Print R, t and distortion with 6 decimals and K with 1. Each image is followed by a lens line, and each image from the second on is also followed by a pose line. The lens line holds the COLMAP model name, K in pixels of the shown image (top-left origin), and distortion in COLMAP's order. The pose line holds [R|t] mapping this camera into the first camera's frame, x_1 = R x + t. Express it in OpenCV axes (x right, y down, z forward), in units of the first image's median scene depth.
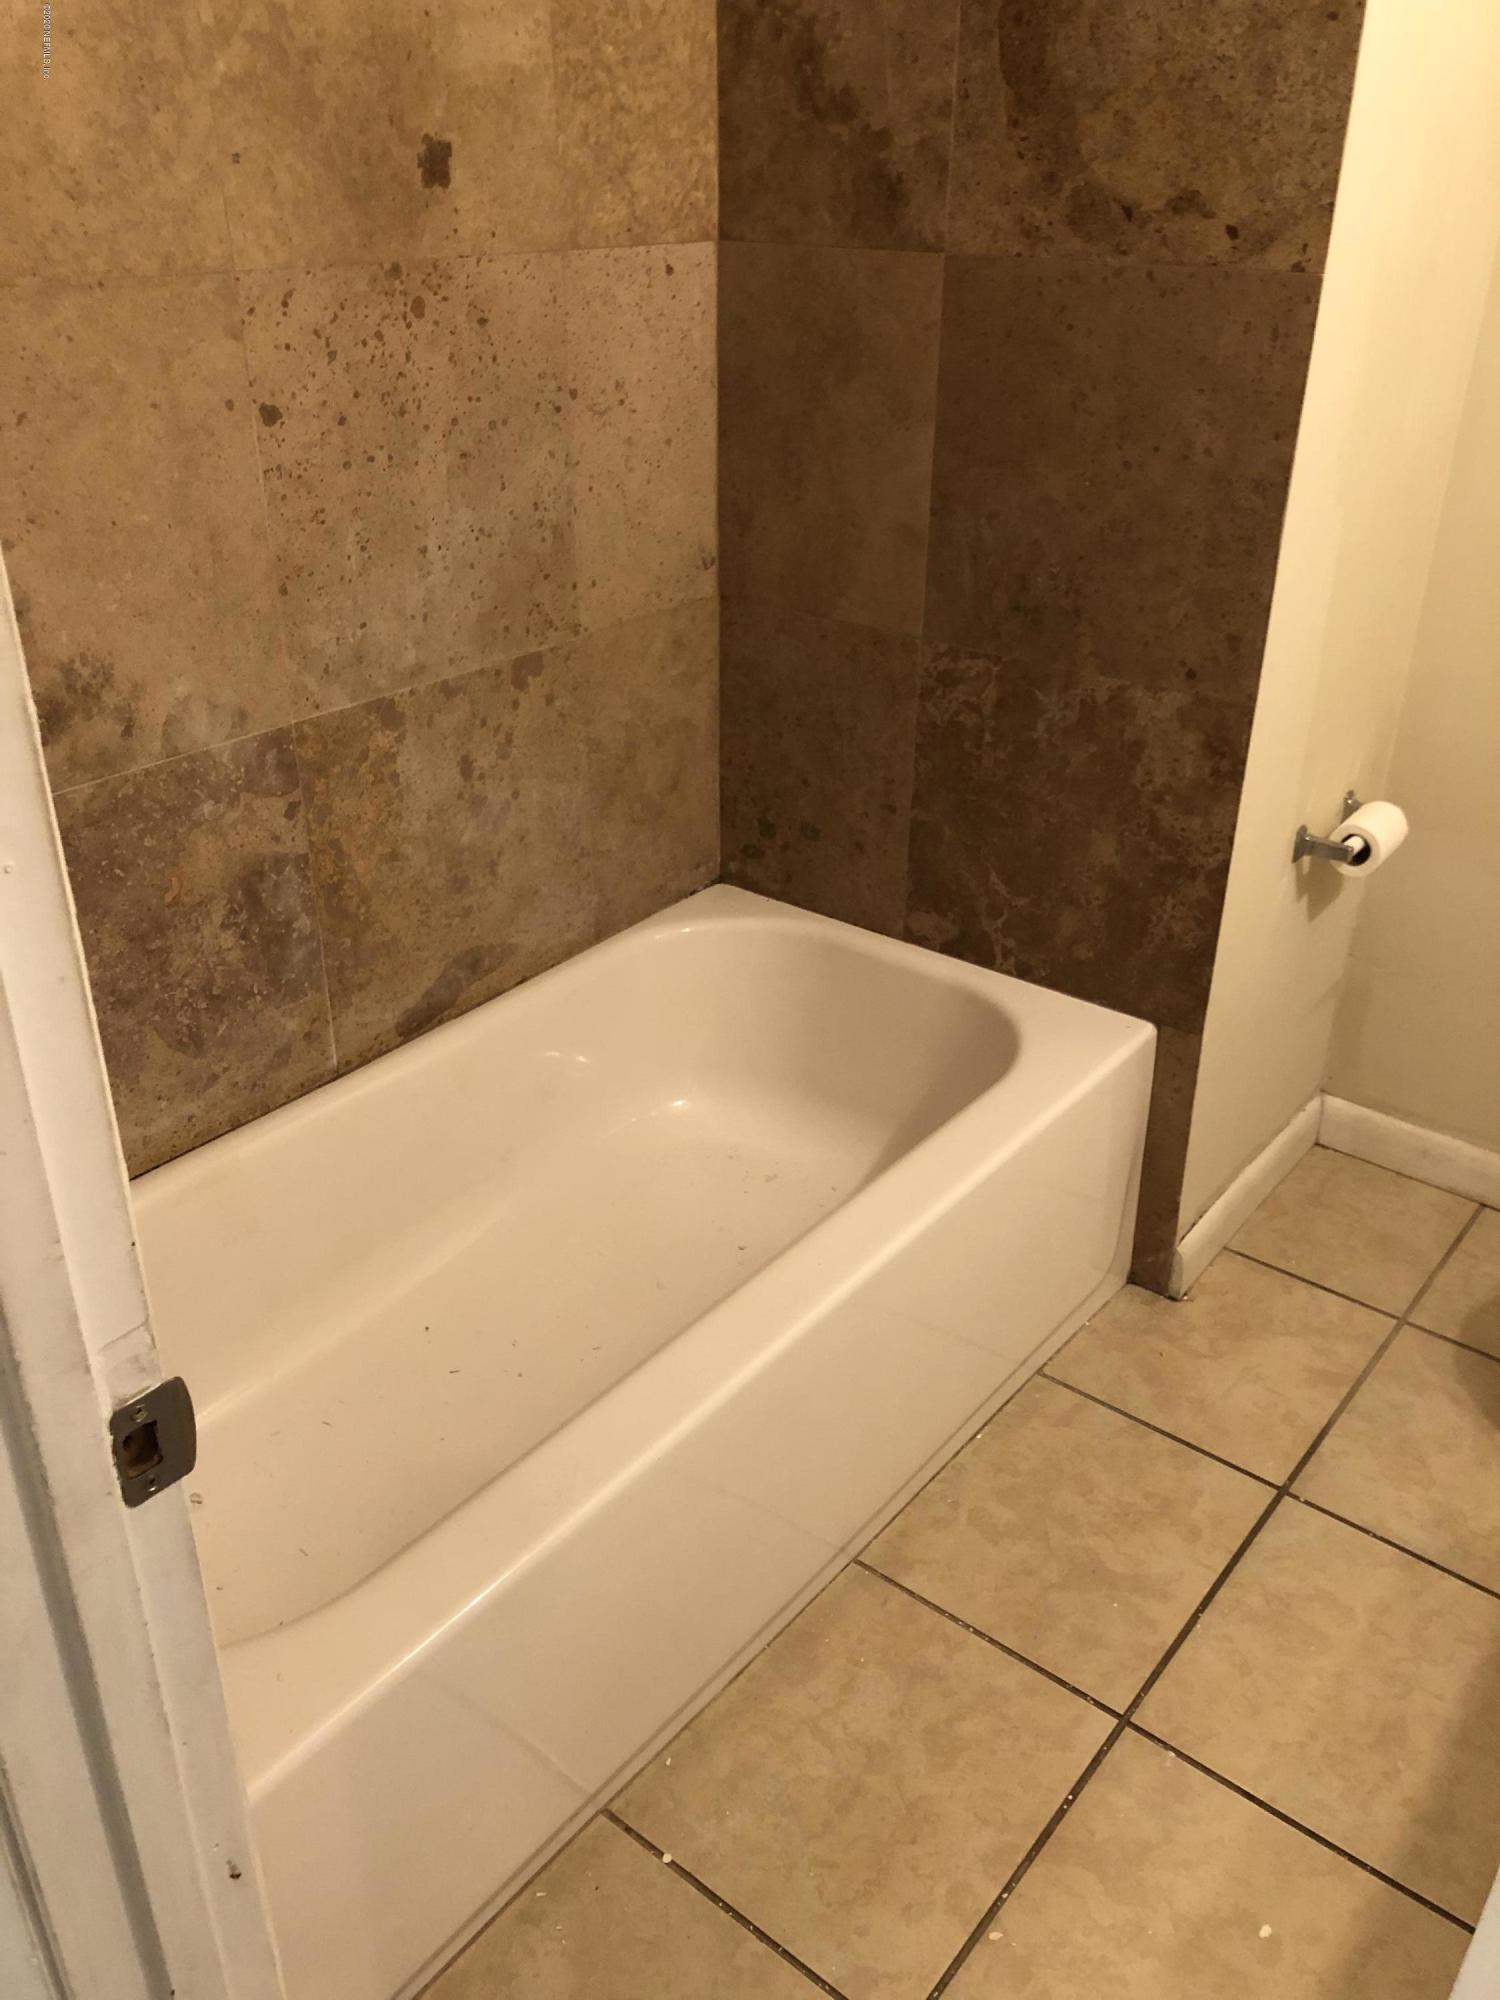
lens RADIAL K [[1645.3, 0, 778.1], [0, 1645.3, 998.9], [0, 0, 1]] dist [0.004361, 0.013638]
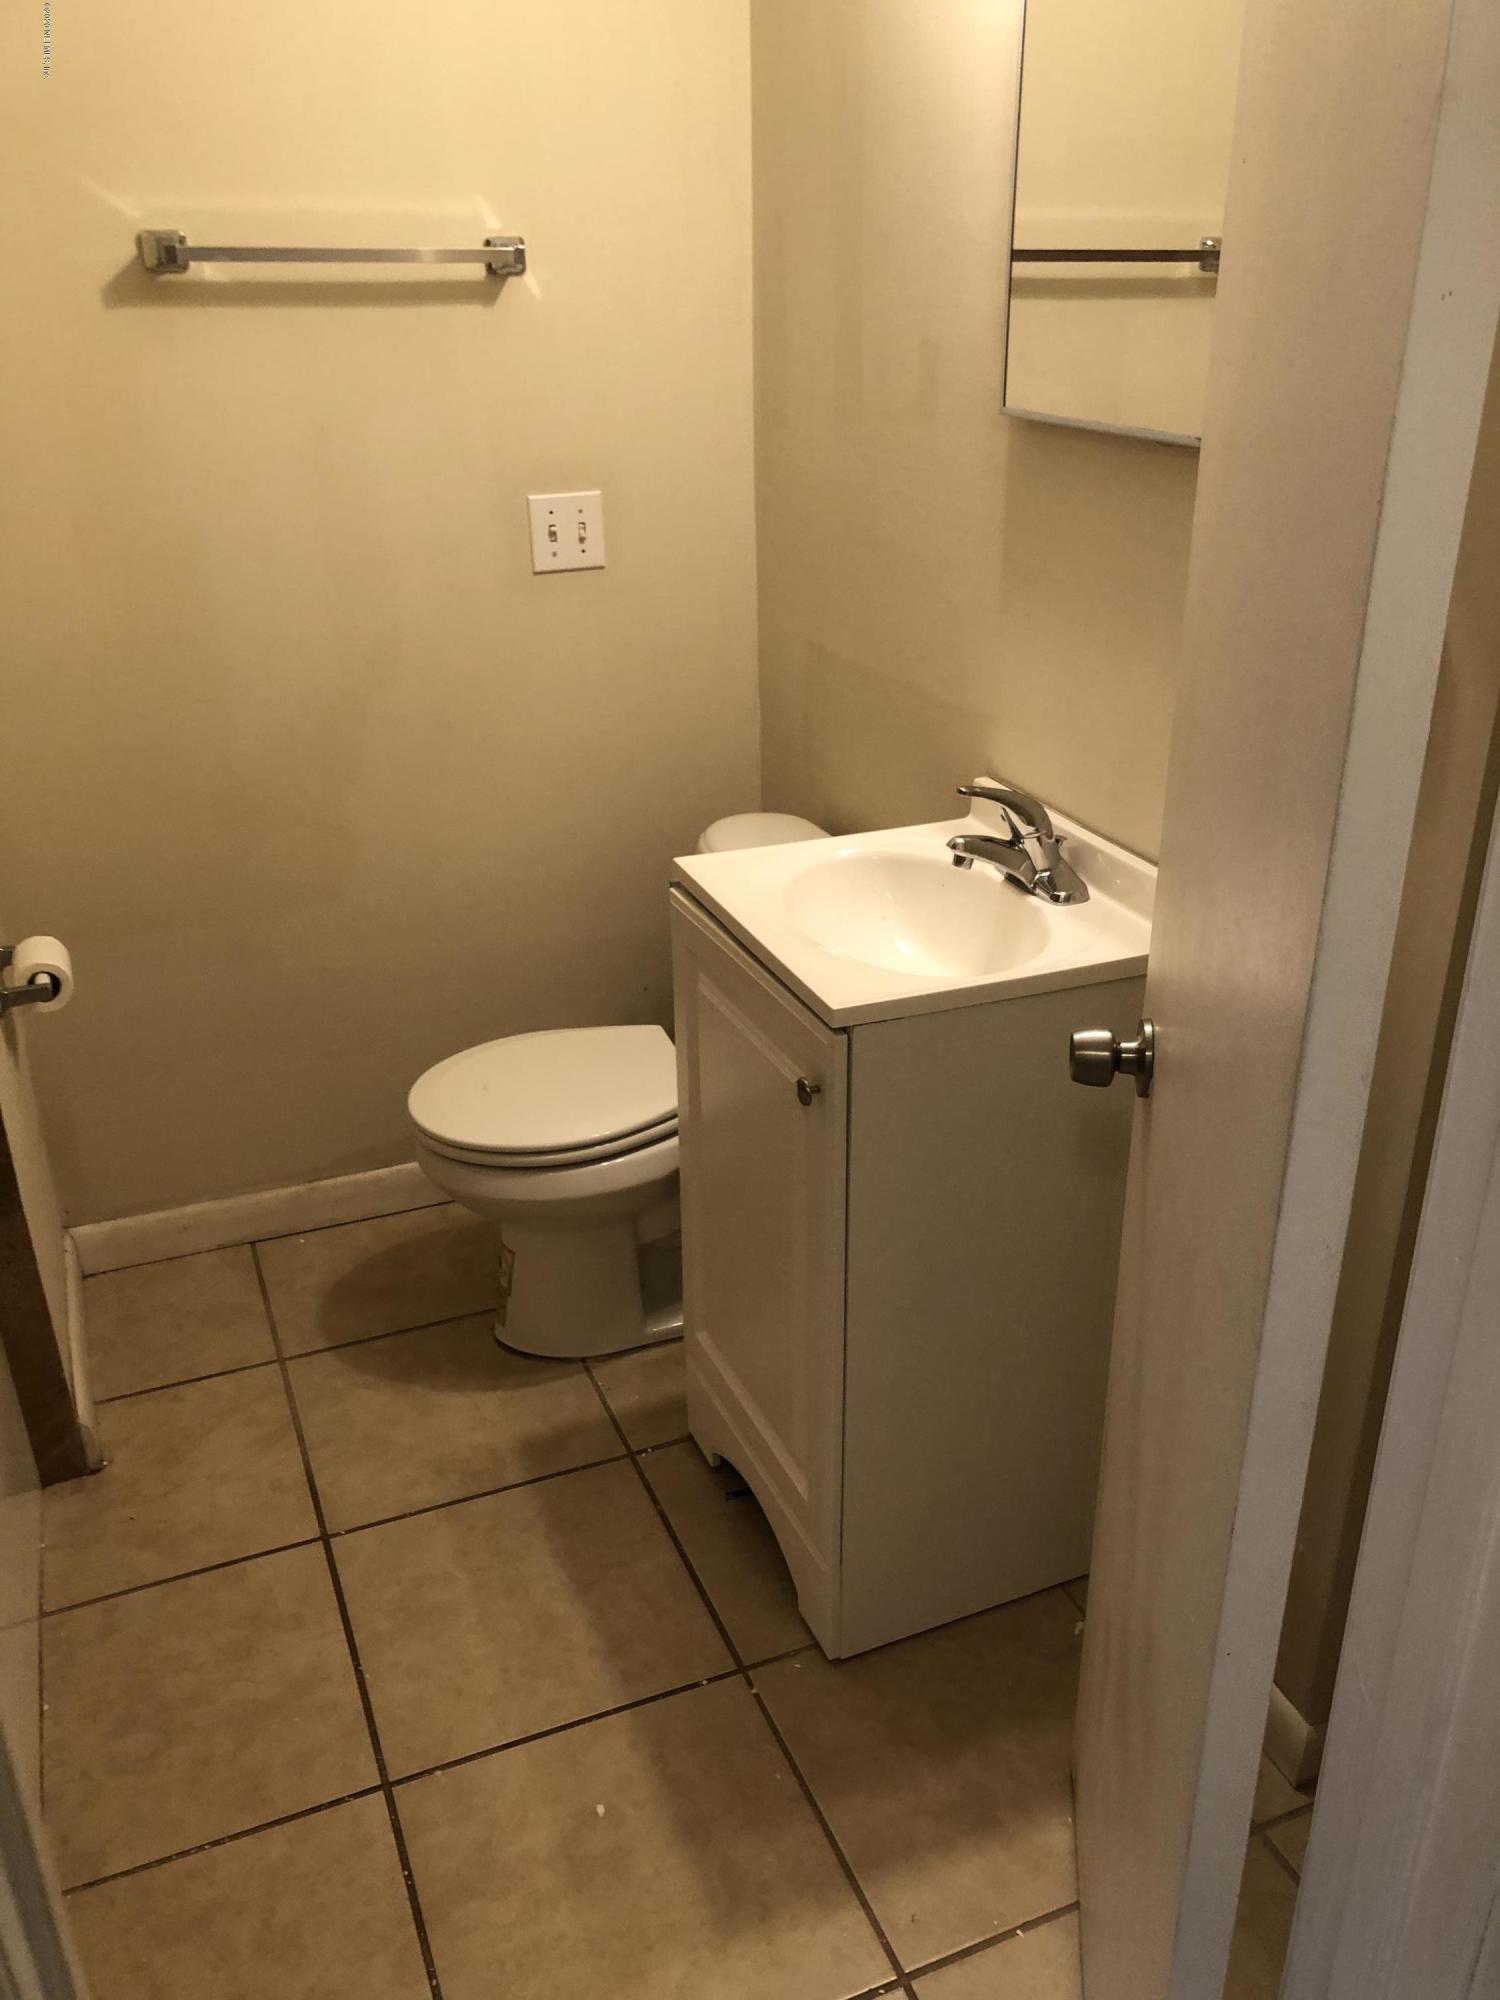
lens RADIAL K [[1645.3, 0, 778.1], [0, 1645.3, 998.9], [0, 0, 1]] dist [0.004361, 0.013638]
pose [[0.480599, -0.368399, 0.795806, -0.274130], [0.420401, 0.893192, 0.159595, -0.060655], [-0.769602, 0.257856, 0.584143, 0.059062]]
